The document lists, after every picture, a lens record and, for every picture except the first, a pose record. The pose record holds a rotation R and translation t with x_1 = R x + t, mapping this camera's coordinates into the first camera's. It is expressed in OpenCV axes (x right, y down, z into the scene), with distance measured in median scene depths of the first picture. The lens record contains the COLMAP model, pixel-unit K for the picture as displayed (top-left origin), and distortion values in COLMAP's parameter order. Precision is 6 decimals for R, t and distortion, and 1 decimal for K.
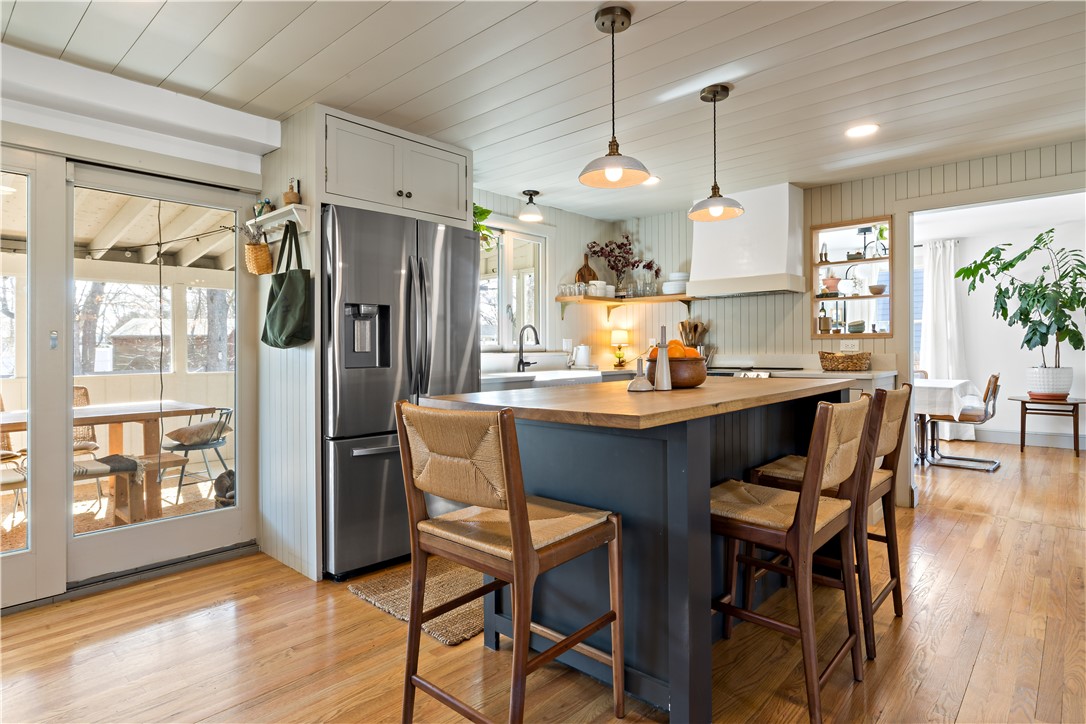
lens RADIAL K [[588.7, 0, 585.6], [0, 588.7, 345.1], [0, 0, 1]] dist [0.018282, 0.000150]
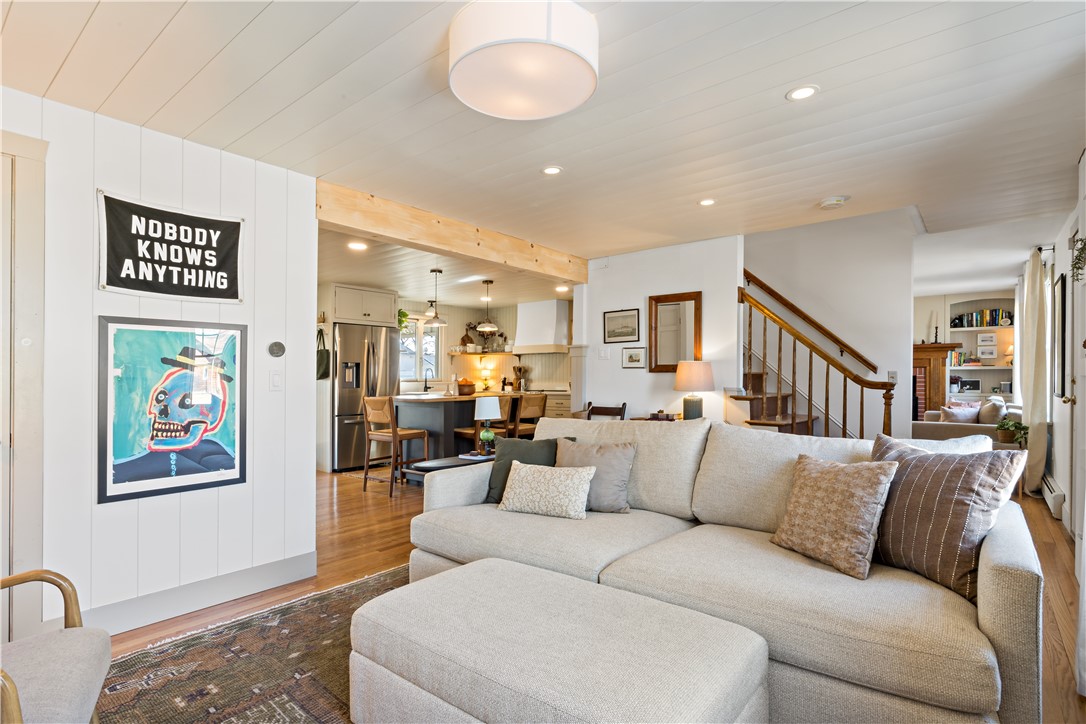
lens RADIAL K [[545.7, 0, 565.9], [0, 545.7, 361.6], [0, 0, 1]] dist [-0.022589, -0.000459]
pose [[0.998710, 0.007676, 0.050198, 0.260122], [-0.006514, 0.999708, -0.023270, -0.015938], [-0.050362, 0.022913, 0.998468, -0.826832]]
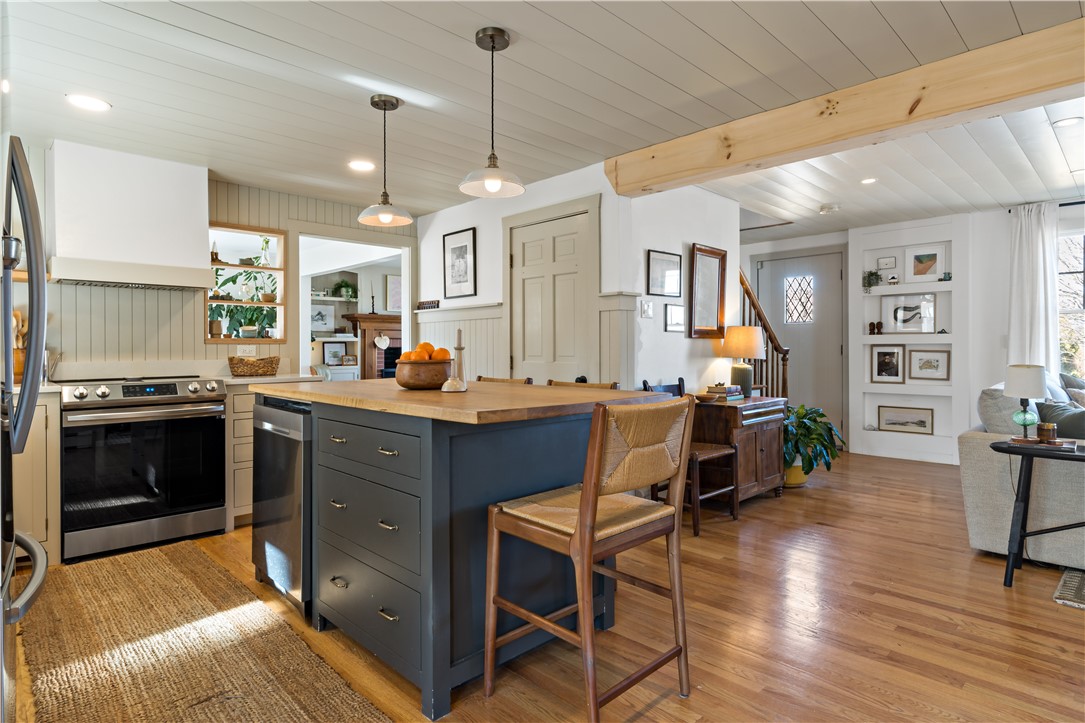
lens RADIAL K [[579.2, 0, 542.9], [0, 579.2, 347.3], [0, 0, 1]] dist [0.000578, 0.000062]
pose [[0.086576, 0.006055, 0.996227, -0.433119], [-0.003678, 0.999977, -0.005759, -0.000753], [-0.996238, -0.003166, 0.086597, 0.370289]]
